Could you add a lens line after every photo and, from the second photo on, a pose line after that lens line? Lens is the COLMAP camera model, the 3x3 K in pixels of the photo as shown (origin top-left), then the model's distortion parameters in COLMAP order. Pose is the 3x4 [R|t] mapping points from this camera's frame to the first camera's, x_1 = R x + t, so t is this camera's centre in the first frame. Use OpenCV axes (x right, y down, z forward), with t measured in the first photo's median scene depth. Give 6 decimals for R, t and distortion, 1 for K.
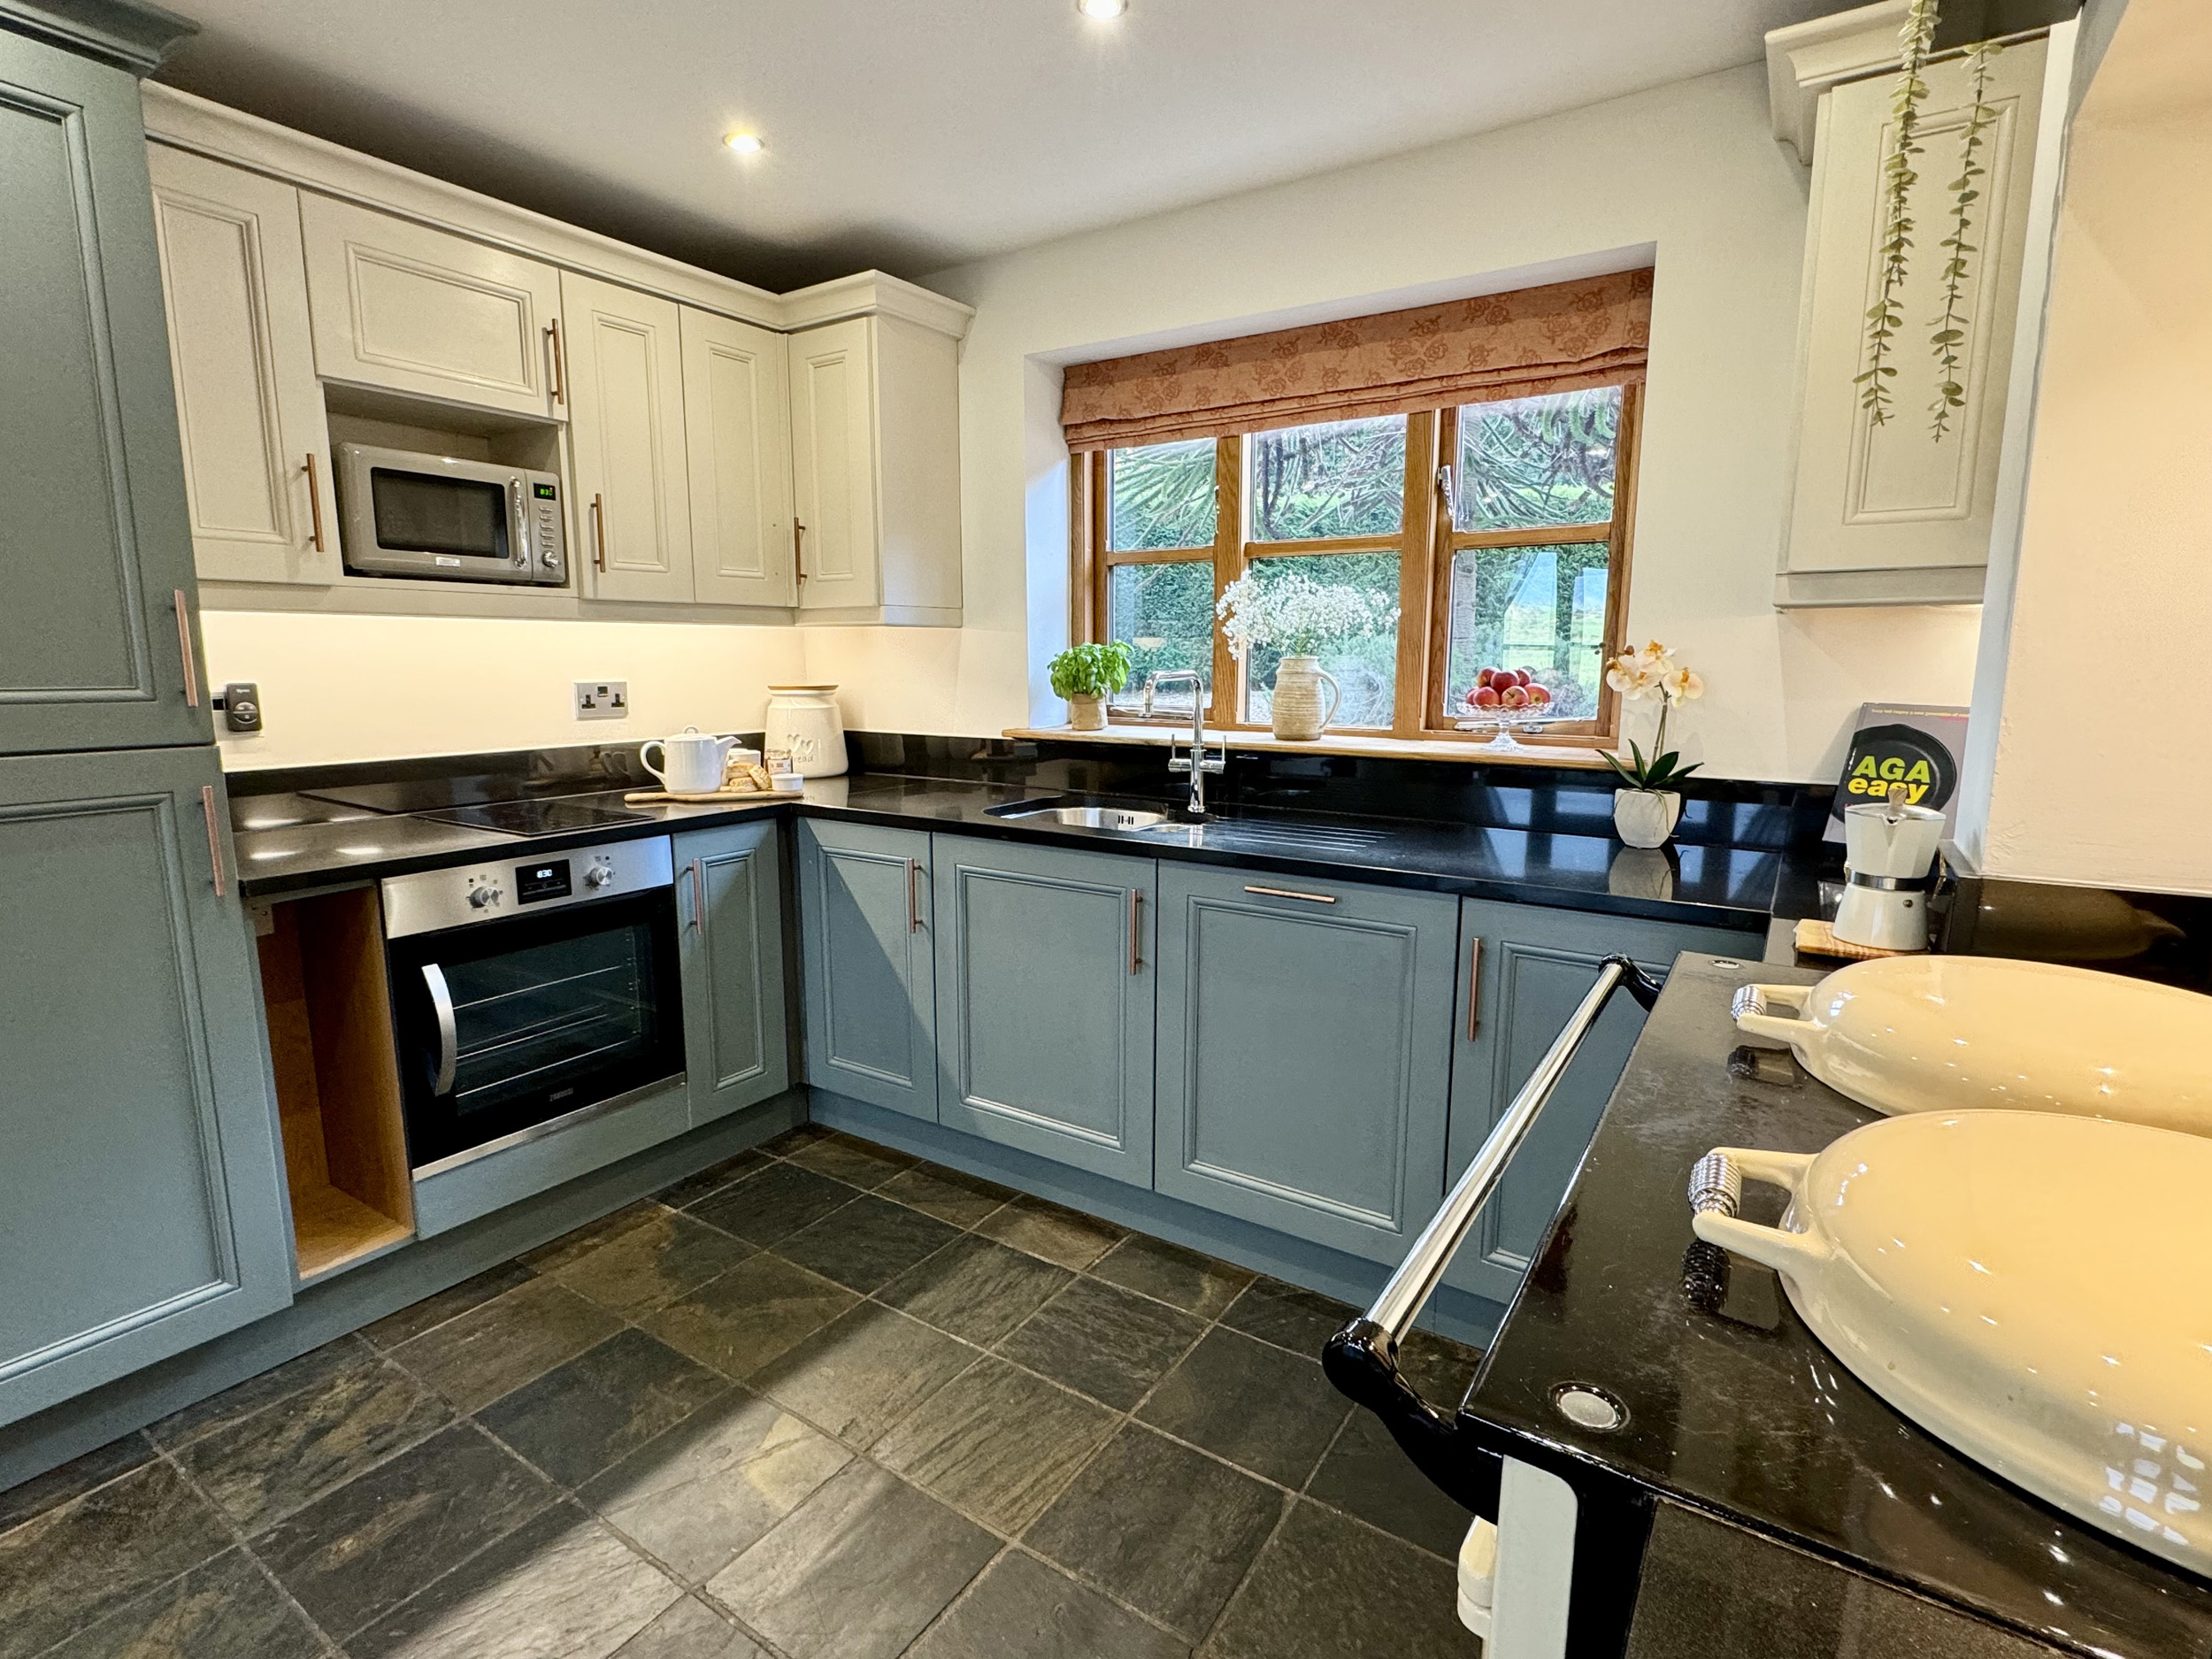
lens RADIAL K [[1084.2, 0, 1106.9], [0, 1084.2, 820.0], [0, 0, 1]] dist [-0.002662, -0.000307]
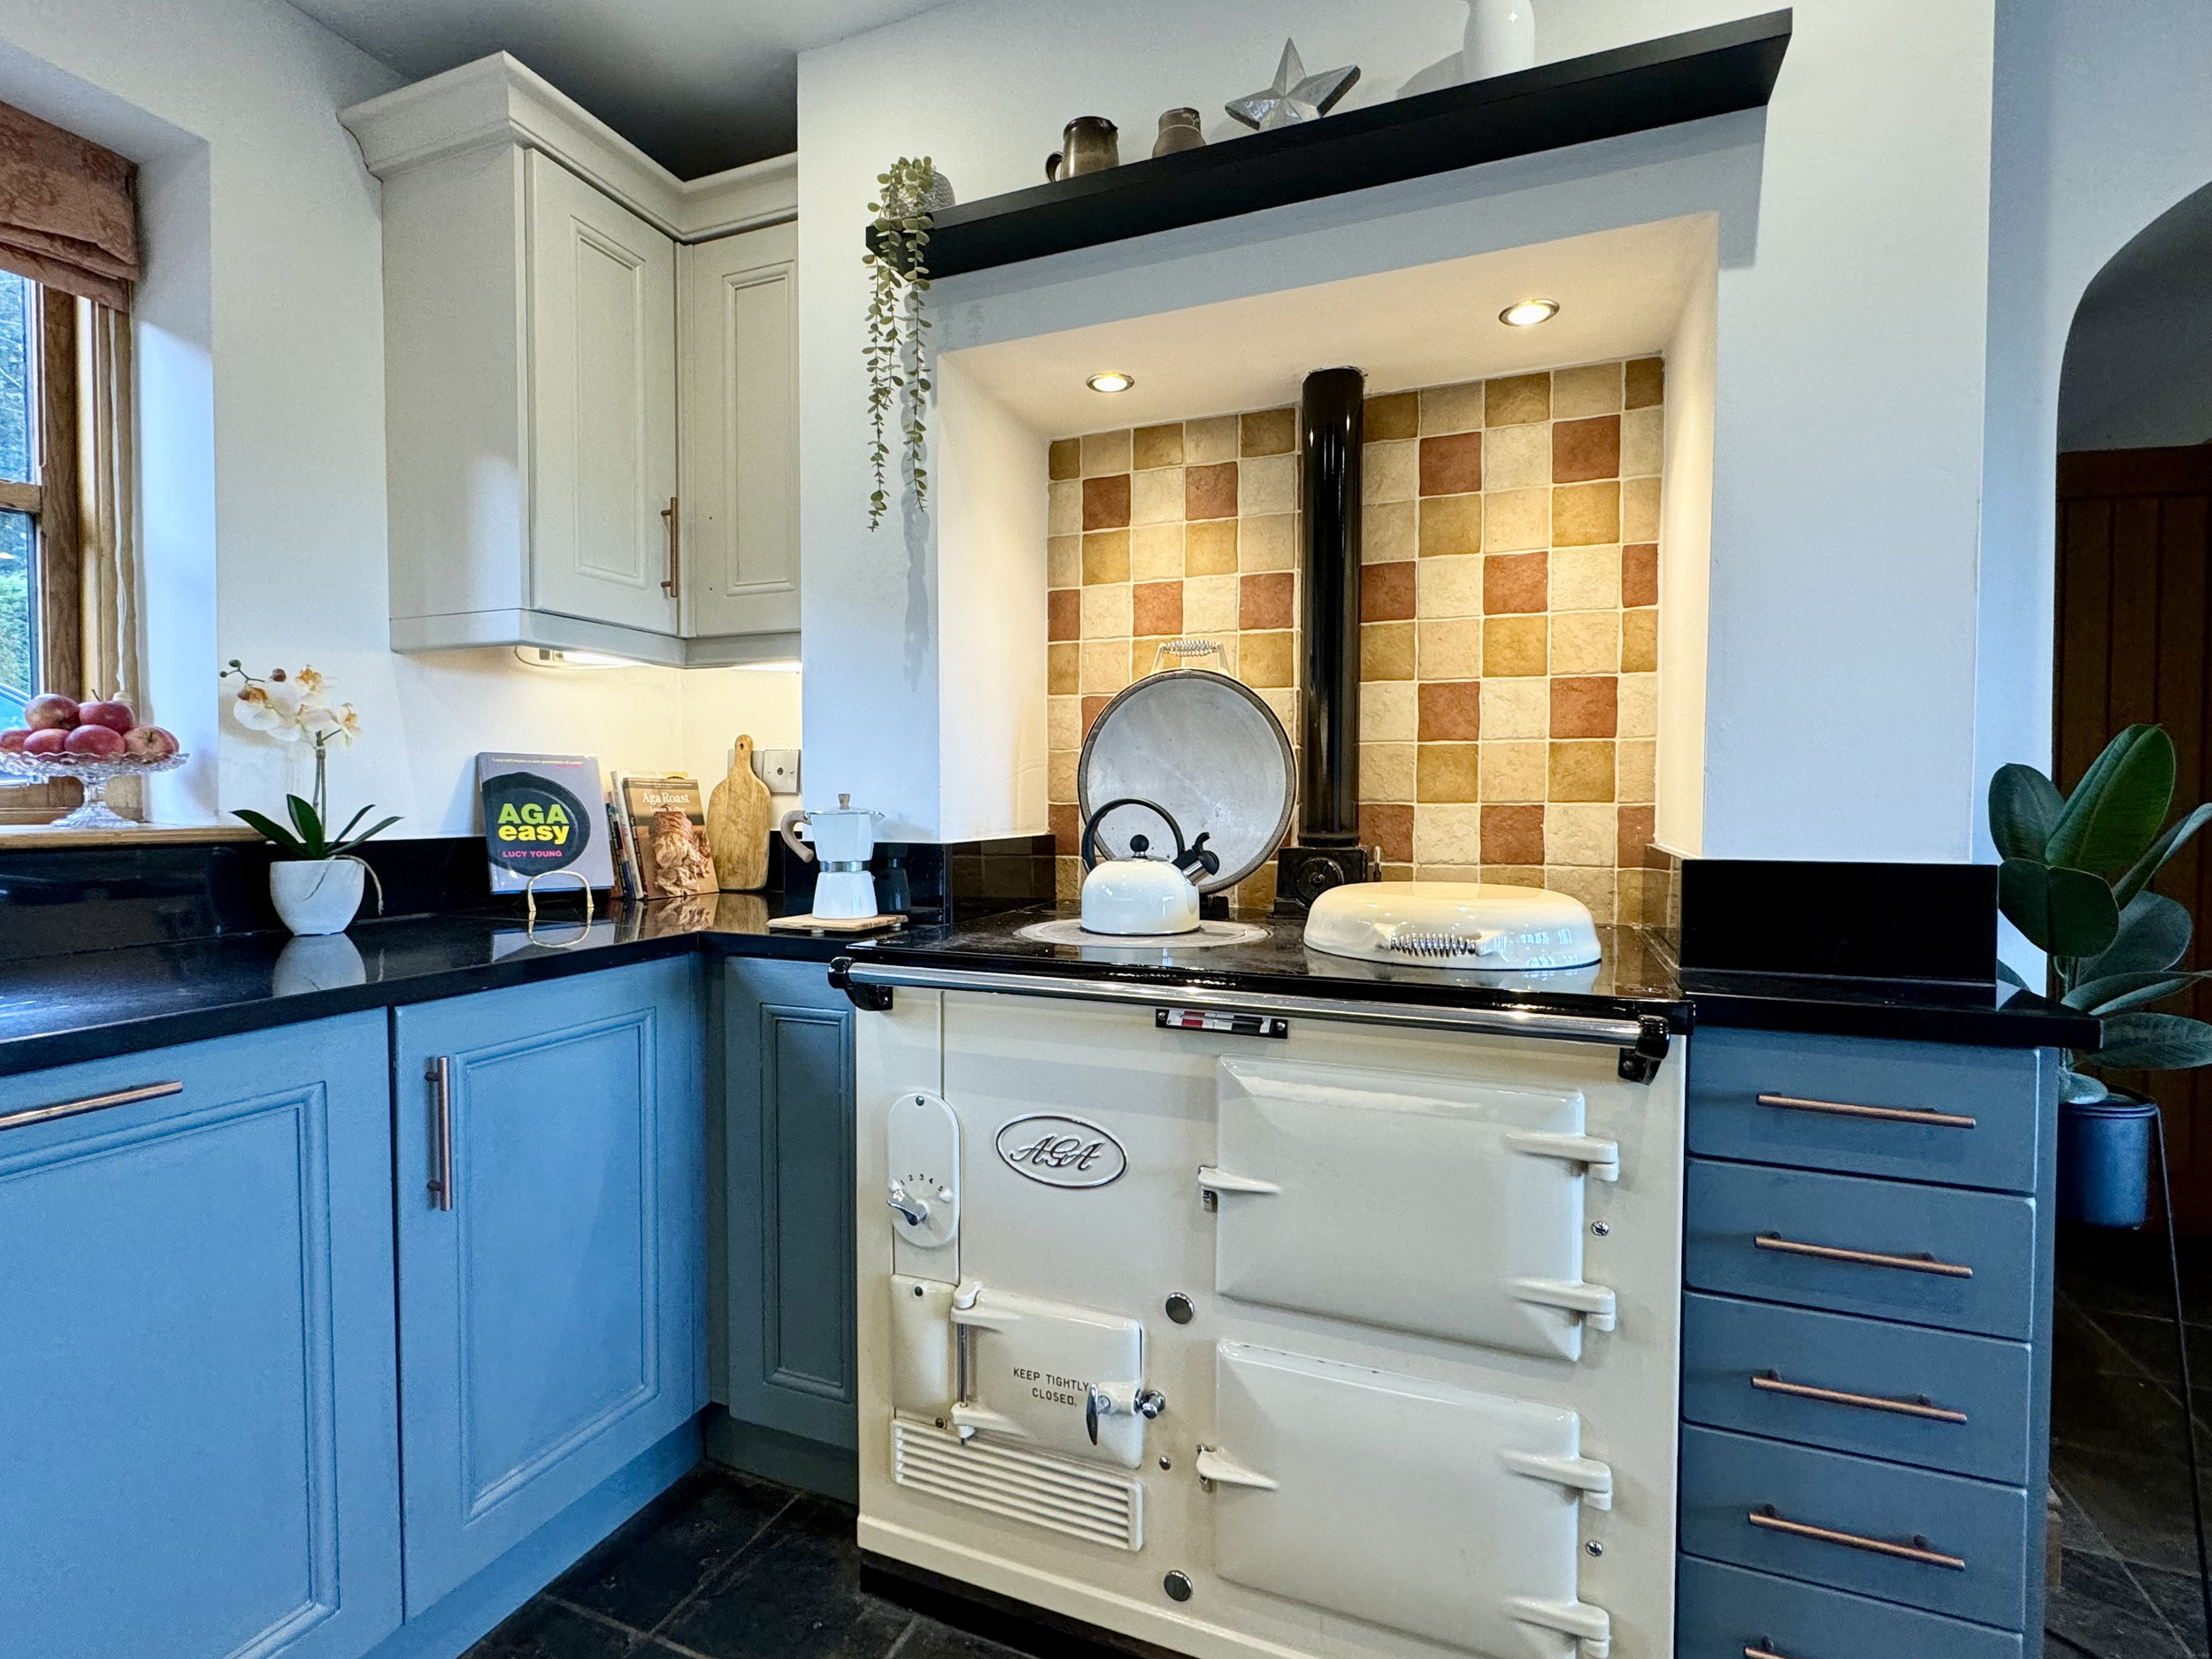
lens RADIAL K [[1025.7, 0, 1112.2], [0, 1025.7, 833.0], [0, 0, 1]] dist [-0.000461, -0.000406]
pose [[-0.200927, -0.035595, 0.978959, -0.361936], [0.148969, 0.986607, 0.066448, -0.011247], [-0.968213, 0.159186, -0.192934, 0.644068]]
